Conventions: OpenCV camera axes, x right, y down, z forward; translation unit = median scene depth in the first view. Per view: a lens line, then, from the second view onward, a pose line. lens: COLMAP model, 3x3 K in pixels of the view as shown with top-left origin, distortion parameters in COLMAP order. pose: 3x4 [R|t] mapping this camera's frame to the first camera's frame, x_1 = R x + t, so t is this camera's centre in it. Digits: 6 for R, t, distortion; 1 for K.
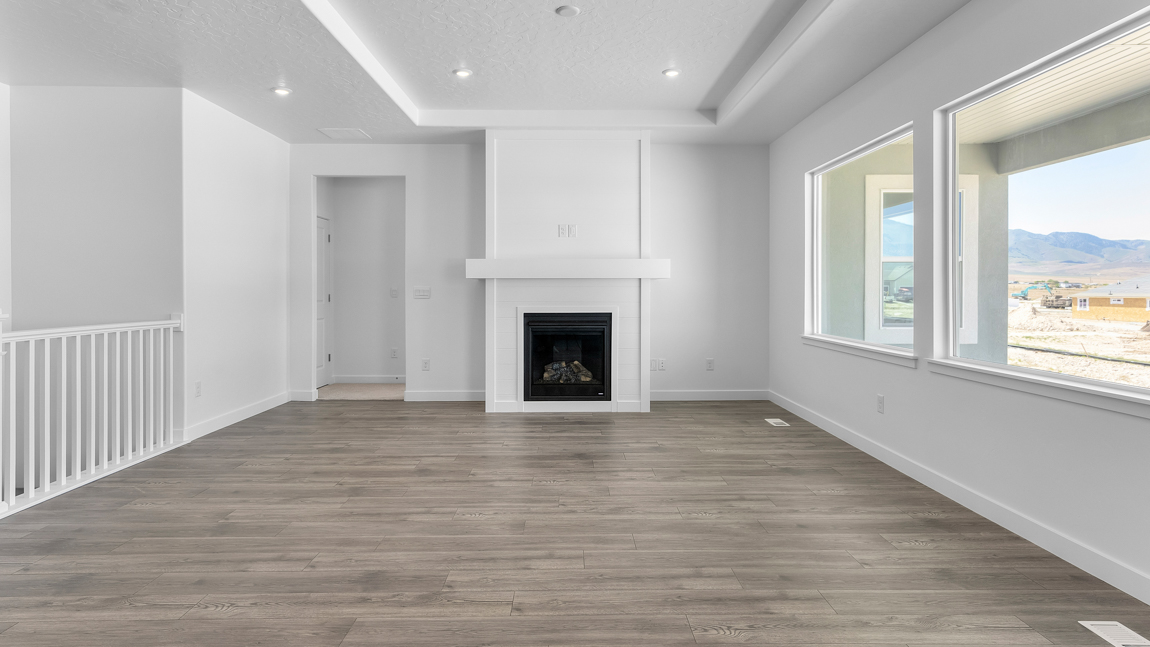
lens RADIAL K [[619.4, 0, 576.8], [0, 619.4, 290.5], [0, 0, 1]] dist [0.010166, 0.002778]
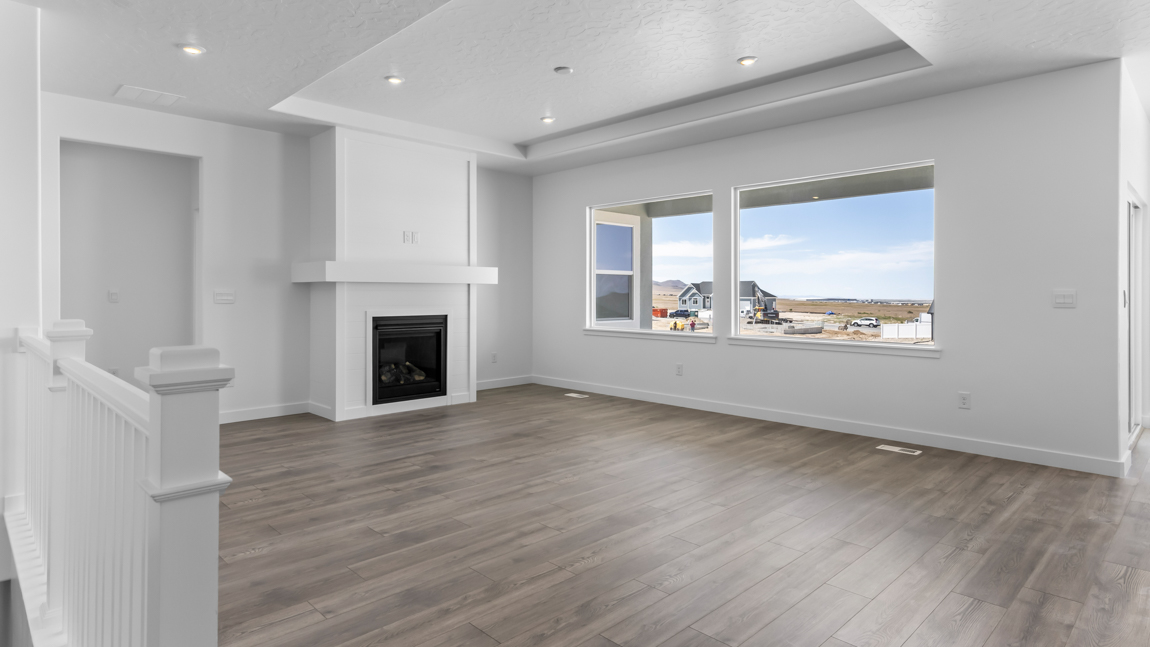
lens RADIAL K [[619.4, 0, 563.0], [0, 619.4, 288.2], [0, 0, 1]] dist [0.010166, 0.002778]
pose [[0.731205, 0.008112, 0.682109, -0.545142], [-0.002838, 0.999957, -0.008850, -0.001911], [-0.682152, 0.004536, 0.731197, 0.058159]]
